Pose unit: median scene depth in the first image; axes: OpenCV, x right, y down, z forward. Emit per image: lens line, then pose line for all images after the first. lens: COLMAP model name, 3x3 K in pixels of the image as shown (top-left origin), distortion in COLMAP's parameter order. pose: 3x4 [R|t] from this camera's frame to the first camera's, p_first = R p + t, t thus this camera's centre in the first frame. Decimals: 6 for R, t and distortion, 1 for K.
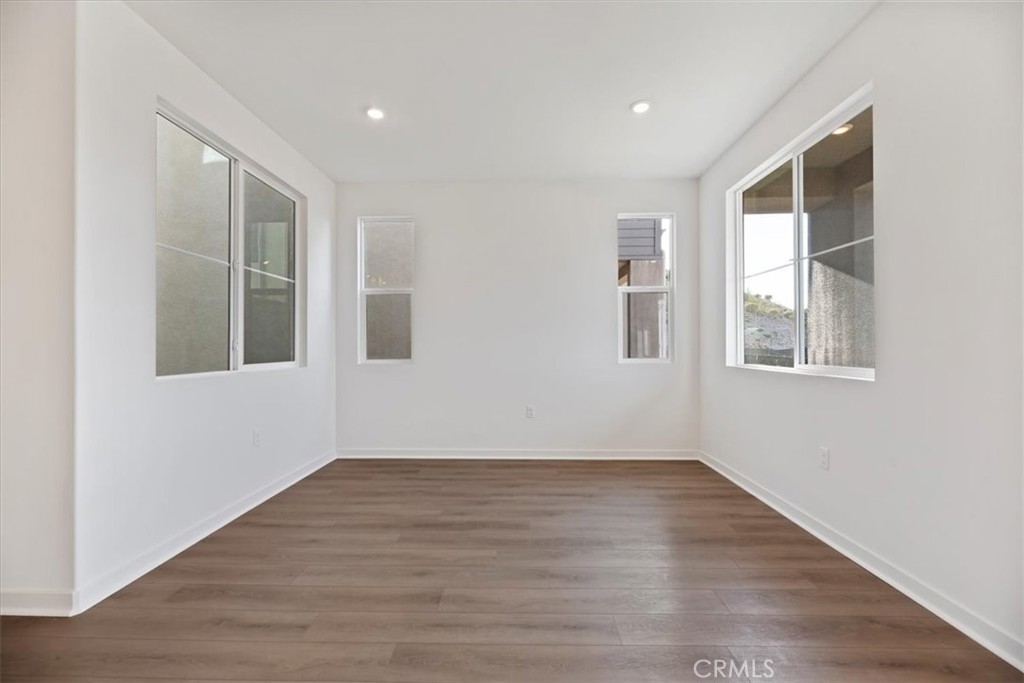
lens RADIAL K [[418.9, 0, 512.0], [0, 418.9, 341.5], [0, 0, 1]] dist [-0.000270, -0.000102]
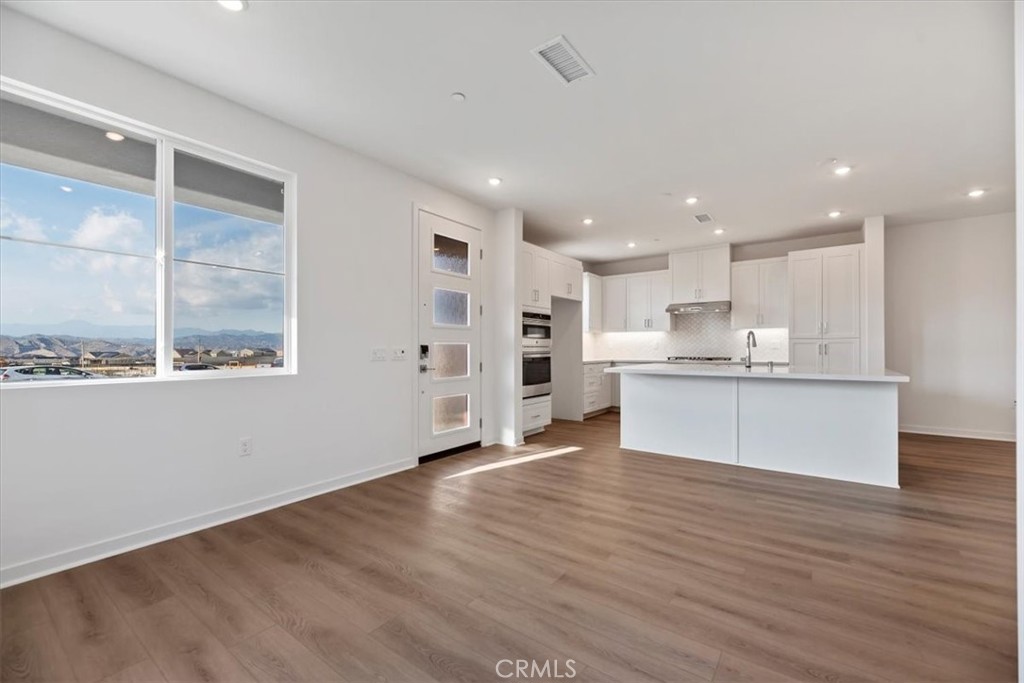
lens RADIAL K [[418.9, 0, 512.0], [0, 418.9, 341.5], [0, 0, 1]] dist [-0.000270, -0.000102]
pose [[-0.824884, 0.013508, 0.565140, -0.691356], [-0.000339, 0.999702, -0.024391, 0.012575], [-0.565301, -0.020311, -0.824634, 1.975900]]
